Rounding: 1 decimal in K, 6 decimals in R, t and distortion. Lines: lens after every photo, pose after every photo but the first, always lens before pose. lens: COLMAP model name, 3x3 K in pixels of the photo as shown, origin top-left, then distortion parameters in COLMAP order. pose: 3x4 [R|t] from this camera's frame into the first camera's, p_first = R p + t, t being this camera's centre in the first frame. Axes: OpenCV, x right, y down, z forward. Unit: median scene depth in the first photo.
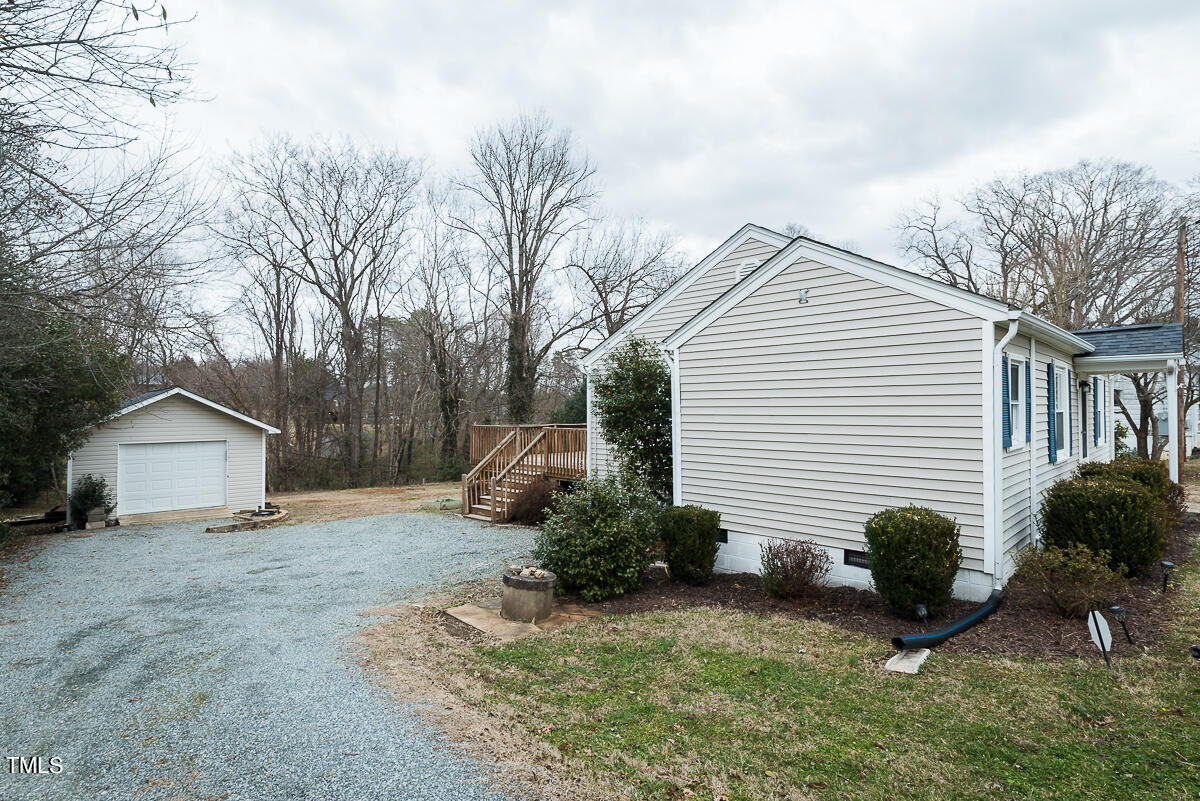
lens RADIAL K [[647.7, 0, 603.5], [0, 647.7, 392.0], [0, 0, 1]] dist [0.007849, 0.000955]
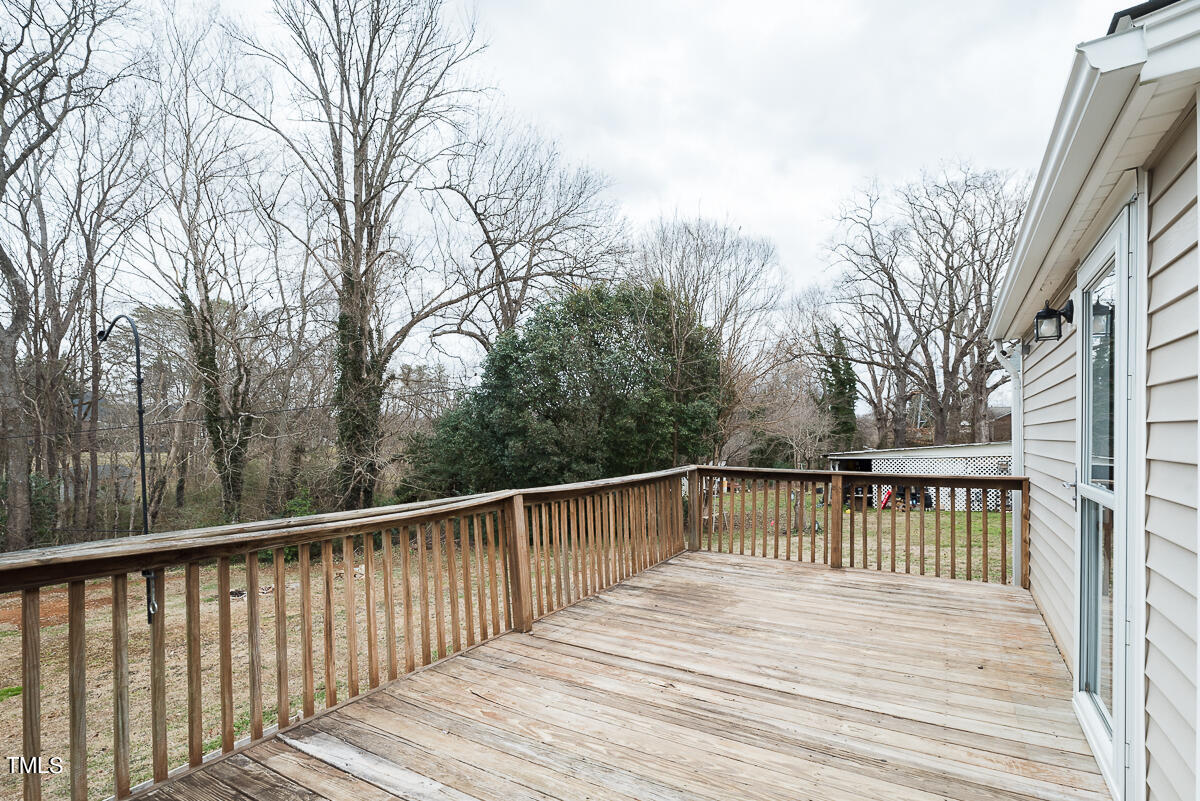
lens RADIAL K [[581.8, 0, 594.5], [0, 581.8, 431.9], [0, 0, 1]] dist [-0.002178, -0.000395]
pose [[0.966924, -0.000375, 0.255064, -0.053731], [-0.005525, 0.999733, 0.022417, 0.014177], [-0.255005, -0.023085, 0.966664, 0.422470]]
